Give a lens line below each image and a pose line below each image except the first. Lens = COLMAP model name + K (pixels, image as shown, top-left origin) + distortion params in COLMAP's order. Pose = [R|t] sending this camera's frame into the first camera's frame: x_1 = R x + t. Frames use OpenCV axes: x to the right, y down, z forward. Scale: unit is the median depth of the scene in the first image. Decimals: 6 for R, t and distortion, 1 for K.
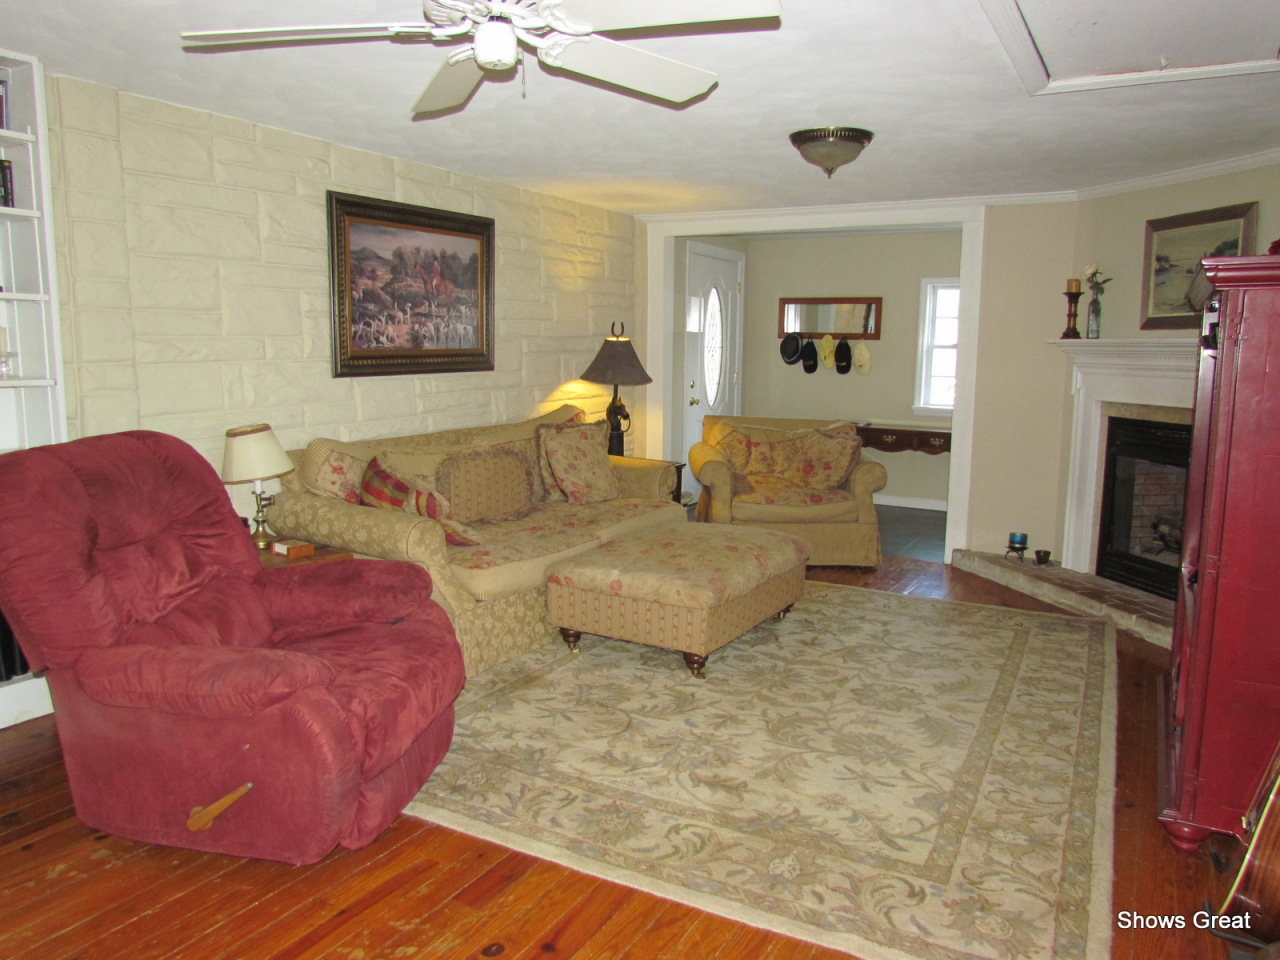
lens RADIAL K [[916.9, 0, 639.1], [0, 916.9, 480.6], [0, 0, 1]] dist [-0.030986, 0.002322]
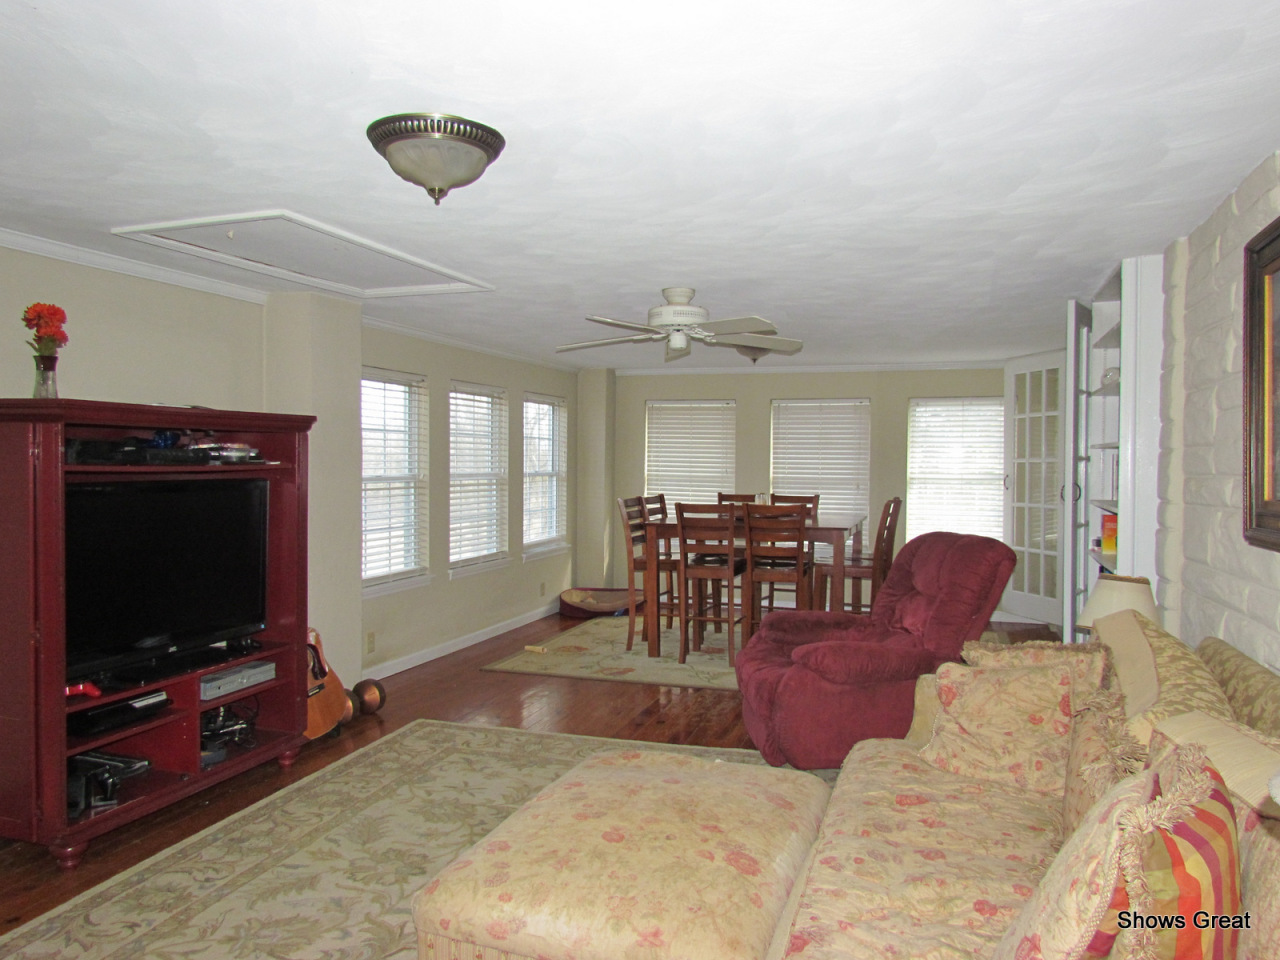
lens RADIAL K [[916.9, 0, 639.1], [0, 916.9, 480.6], [0, 0, 1]] dist [-0.030986, 0.002322]
pose [[-0.980517, -0.014801, -0.195877, 0.199466], [-0.046832, 0.986017, 0.159926, -0.259106], [0.190771, 0.165984, -0.967500, 1.714072]]
